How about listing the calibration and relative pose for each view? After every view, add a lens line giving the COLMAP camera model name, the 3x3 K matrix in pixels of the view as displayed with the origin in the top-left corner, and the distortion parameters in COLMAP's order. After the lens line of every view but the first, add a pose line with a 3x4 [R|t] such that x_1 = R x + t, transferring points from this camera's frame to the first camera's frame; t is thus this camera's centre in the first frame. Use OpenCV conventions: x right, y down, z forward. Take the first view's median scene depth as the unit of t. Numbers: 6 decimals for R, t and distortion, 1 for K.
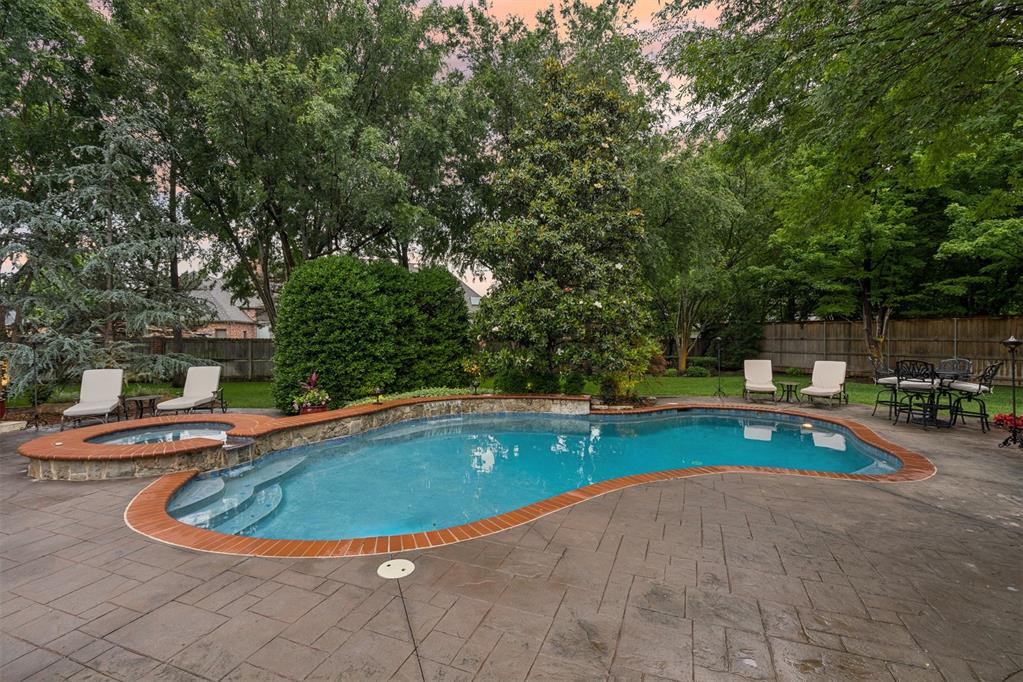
lens RADIAL K [[461.3, 0, 511.9], [0, 461.3, 338.4], [0, 0, 1]] dist [-0.000791, -0.000304]
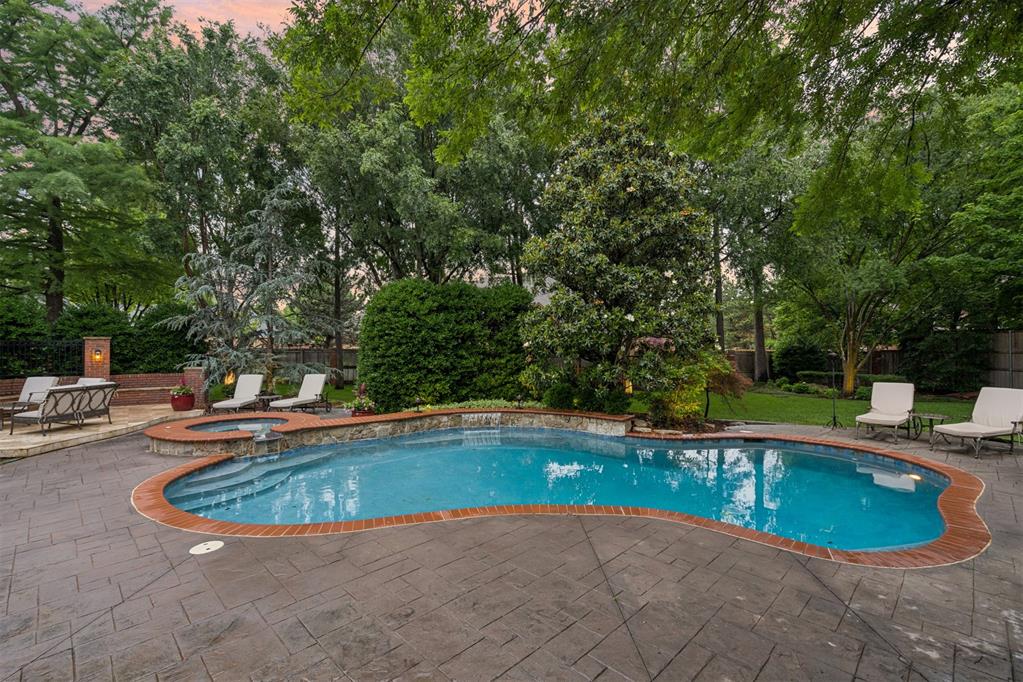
lens RADIAL K [[461.3, 0, 508.7], [0, 461.3, 339.9], [0, 0, 1]] dist [-0.000791, -0.000304]
pose [[0.914953, -0.004211, -0.403539, 0.339437], [-0.001993, 0.999886, -0.014953, -0.015406], [0.403556, 0.014486, 0.914840, 0.060920]]
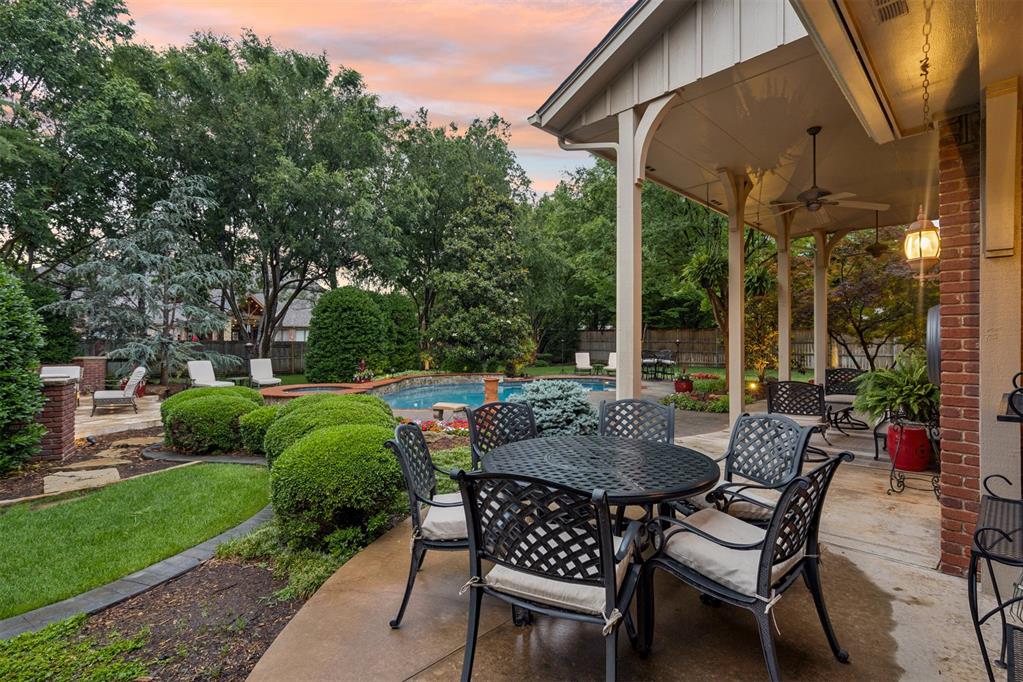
lens RADIAL K [[461.3, 0, 513.1], [0, 461.3, 338.5], [0, 0, 1]] dist [-0.000791, -0.000304]
pose [[0.930188, 0.003023, 0.367072, -0.475289], [-0.000576, 0.999977, -0.006775, 0.005463], [-0.367084, 0.006091, 0.930168, -0.720323]]
